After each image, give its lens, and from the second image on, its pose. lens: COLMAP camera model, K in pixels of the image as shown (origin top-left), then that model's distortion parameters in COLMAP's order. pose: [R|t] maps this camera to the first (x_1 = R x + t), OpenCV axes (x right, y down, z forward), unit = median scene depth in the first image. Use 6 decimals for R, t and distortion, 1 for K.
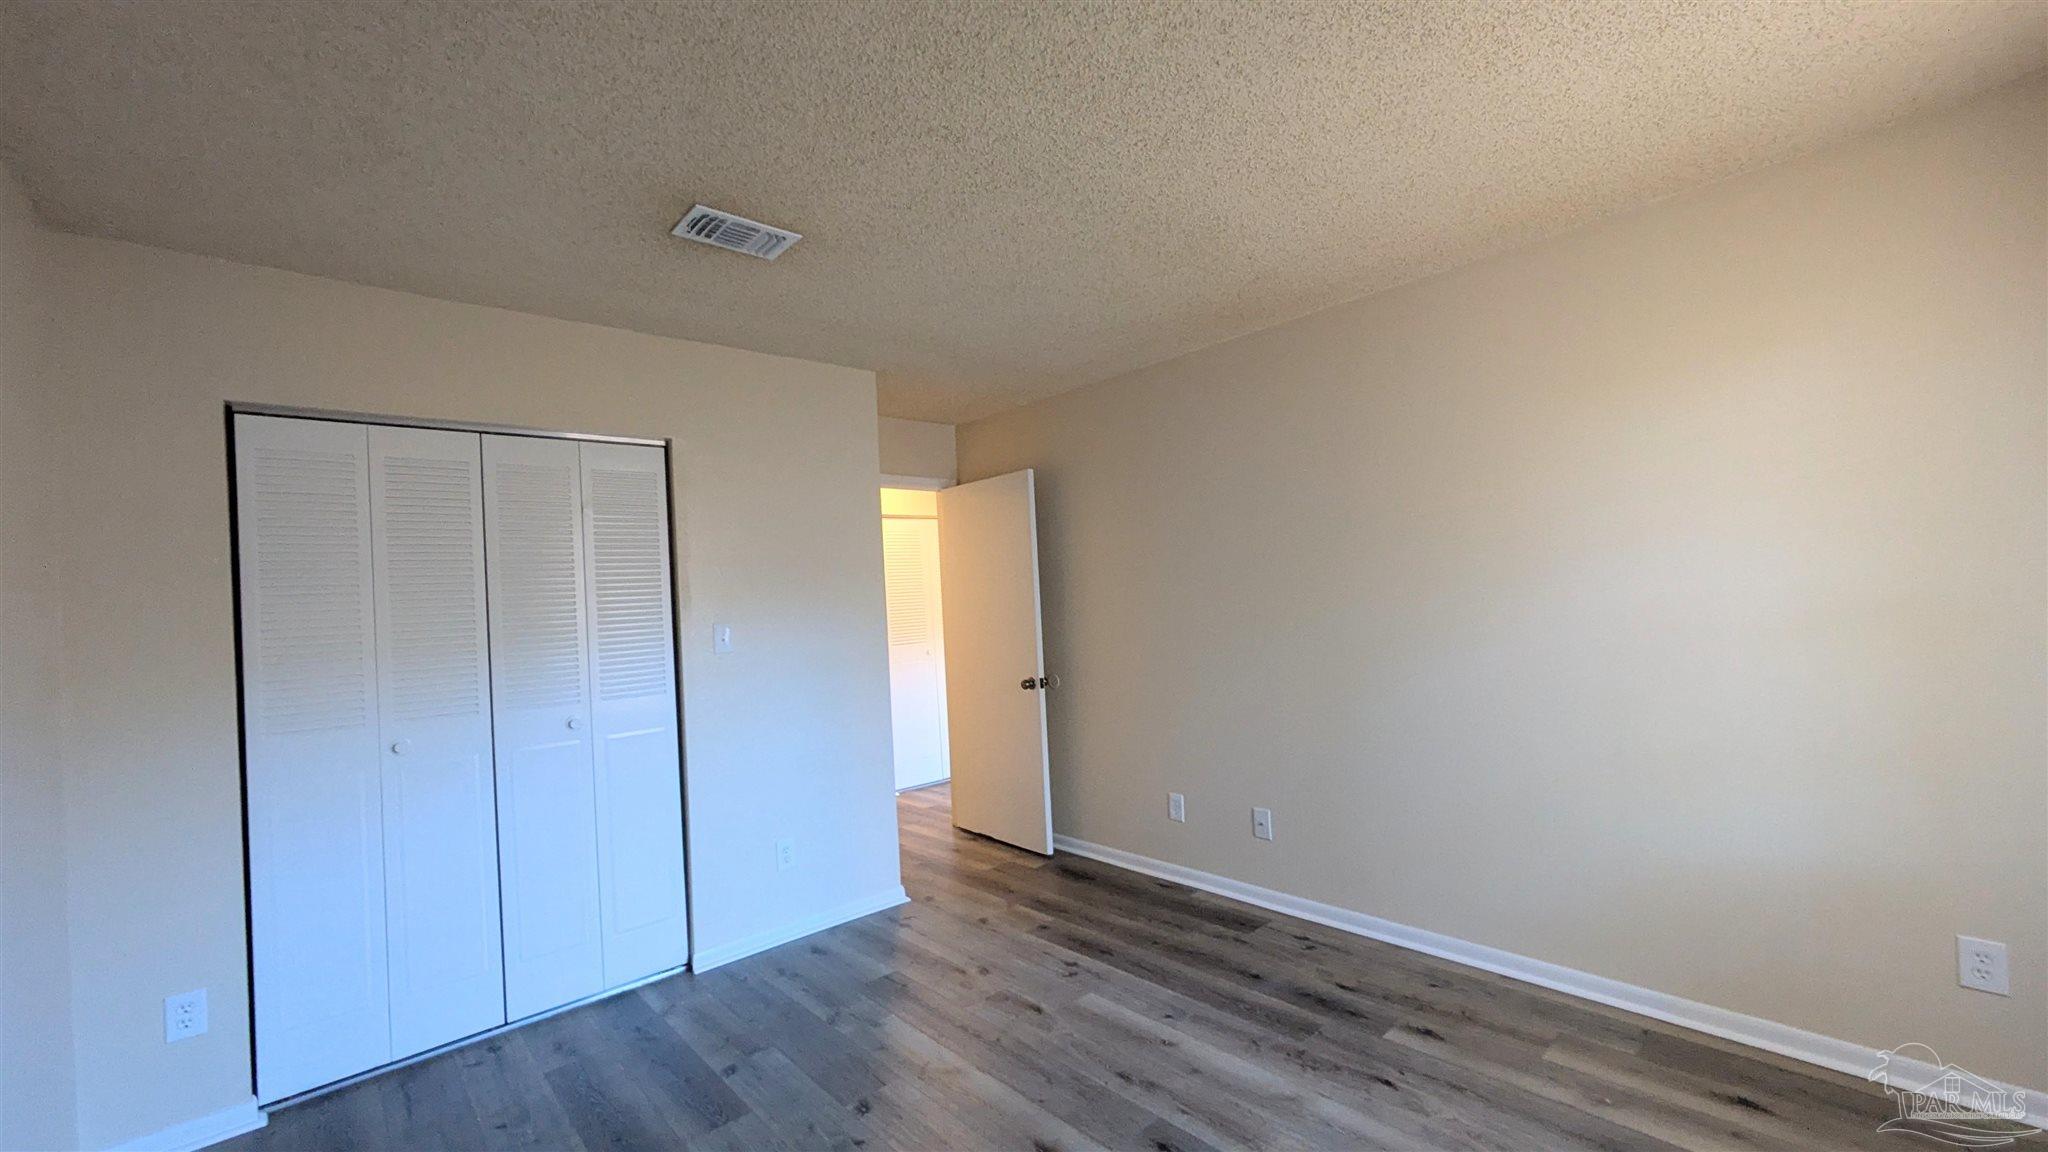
lens RADIAL K [[801.7, 0, 1028.1], [0, 801.7, 581.8], [0, 0, 1]] dist [0.000838, 0.000511]
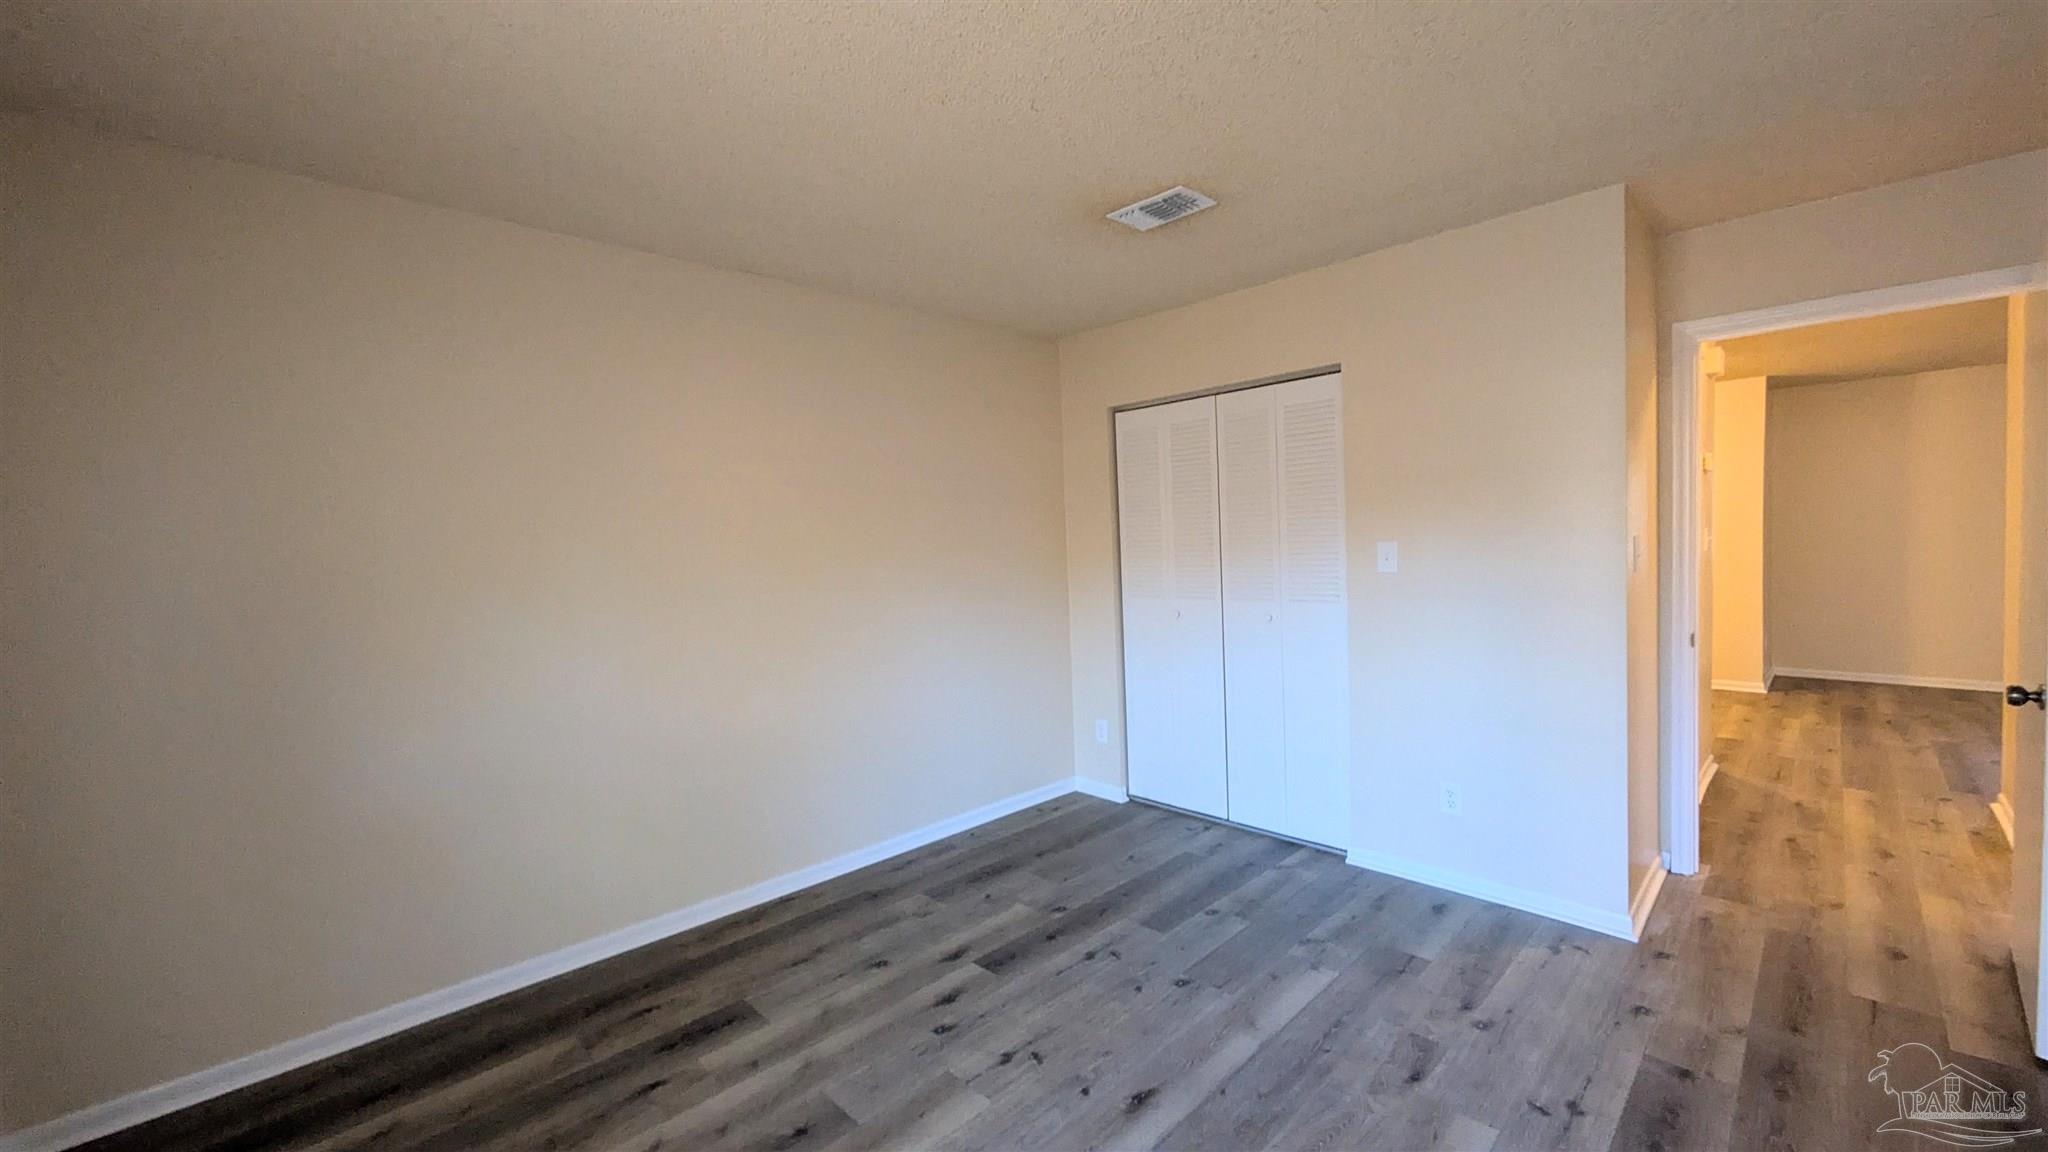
lens RADIAL K [[801.7, 0, 1038.8], [0, 801.7, 568.2], [0, 0, 1]] dist [0.000838, 0.000511]
pose [[0.057630, 0.090627, -0.994216, 0.692106], [0.045582, 0.994594, 0.093303, -0.032153], [0.997297, -0.050695, 0.053187, 0.623213]]
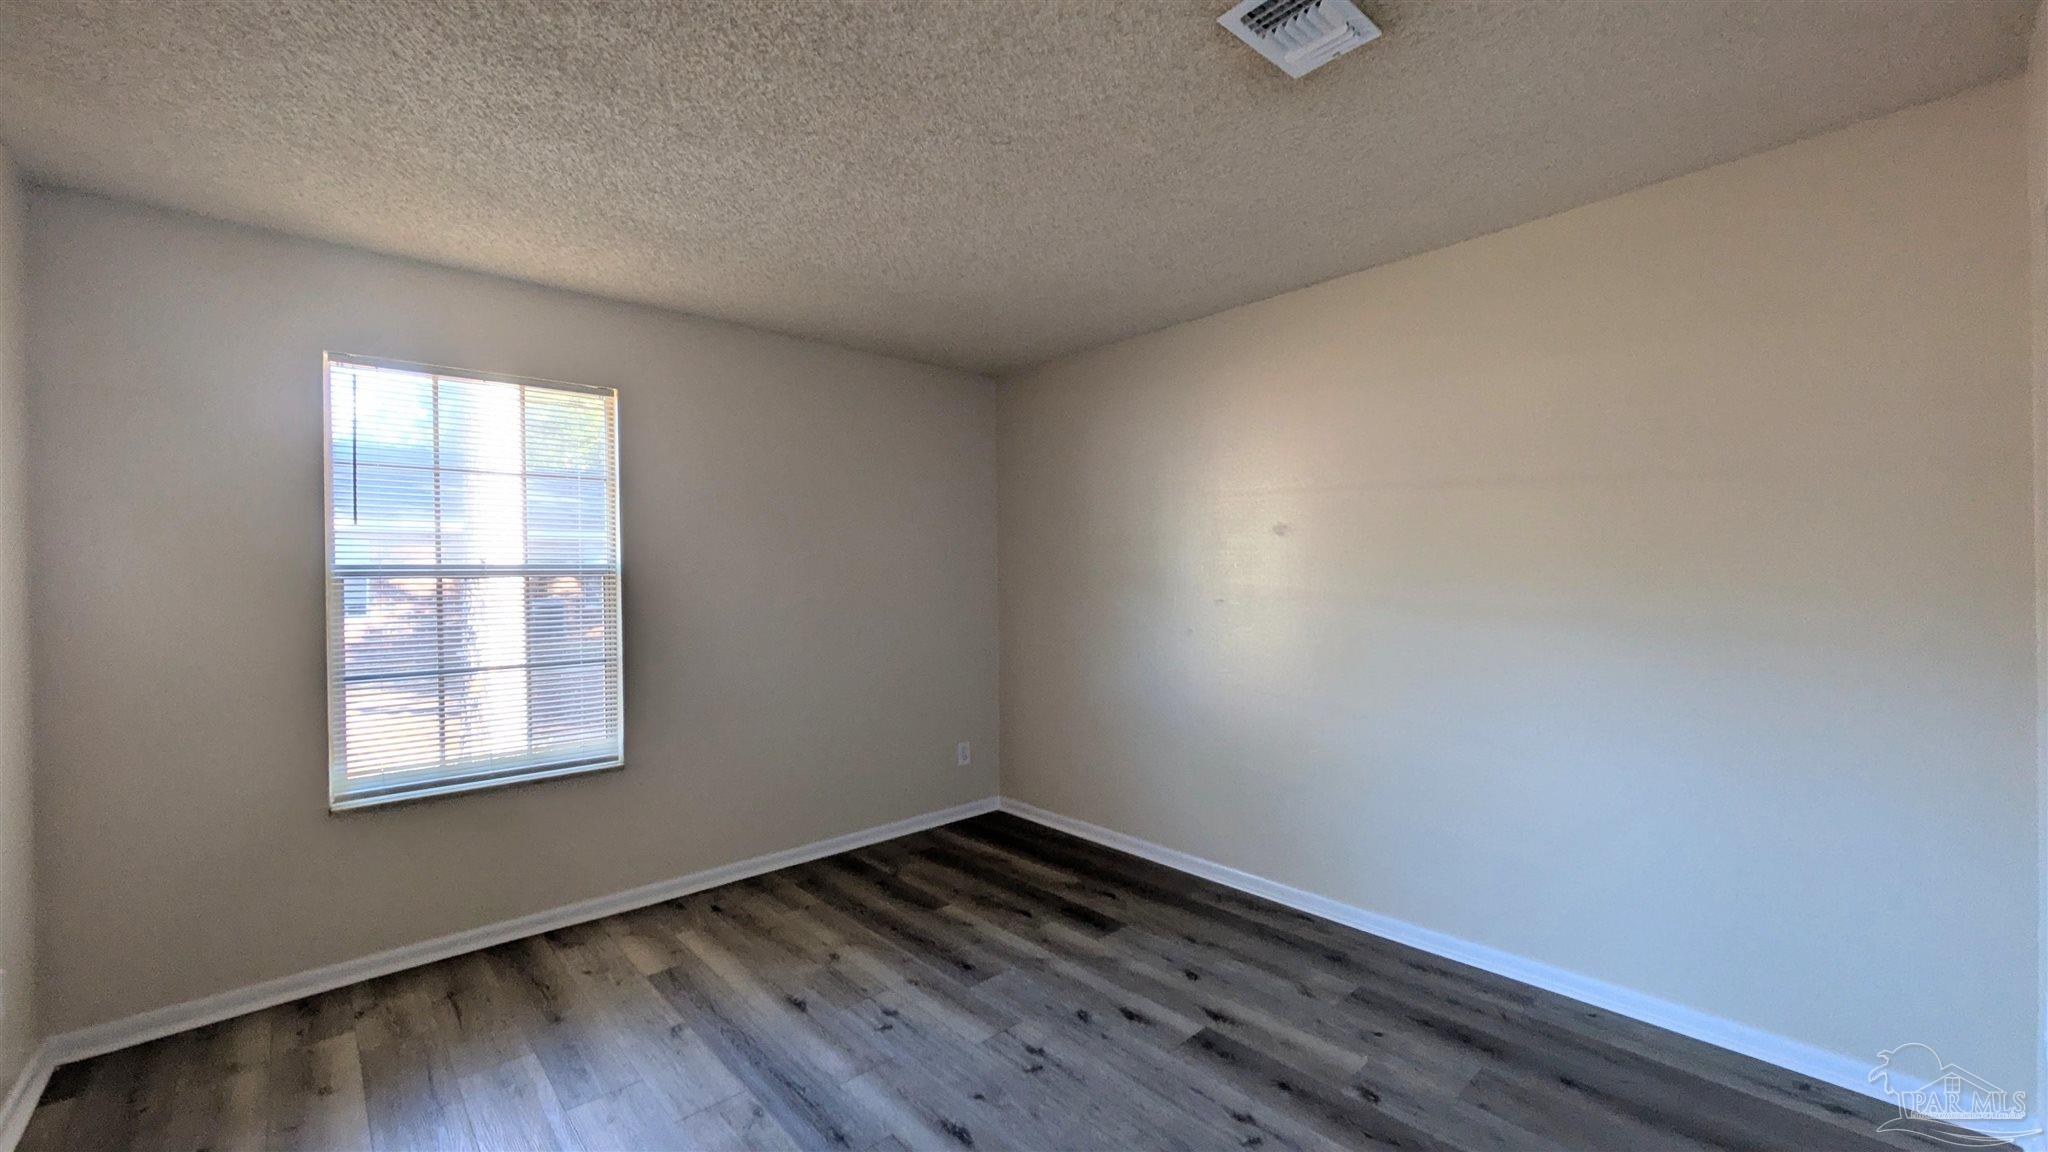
lens RADIAL K [[801.7, 0, 1031.9], [0, 801.7, 582.5], [0, 0, 1]] dist [0.000838, 0.000511]
pose [[-0.997493, 0.067399, -0.021561, -0.049660], [0.067451, 0.997721, -0.001700, 0.034045], [0.021397, -0.003150, -0.999766, 1.429724]]
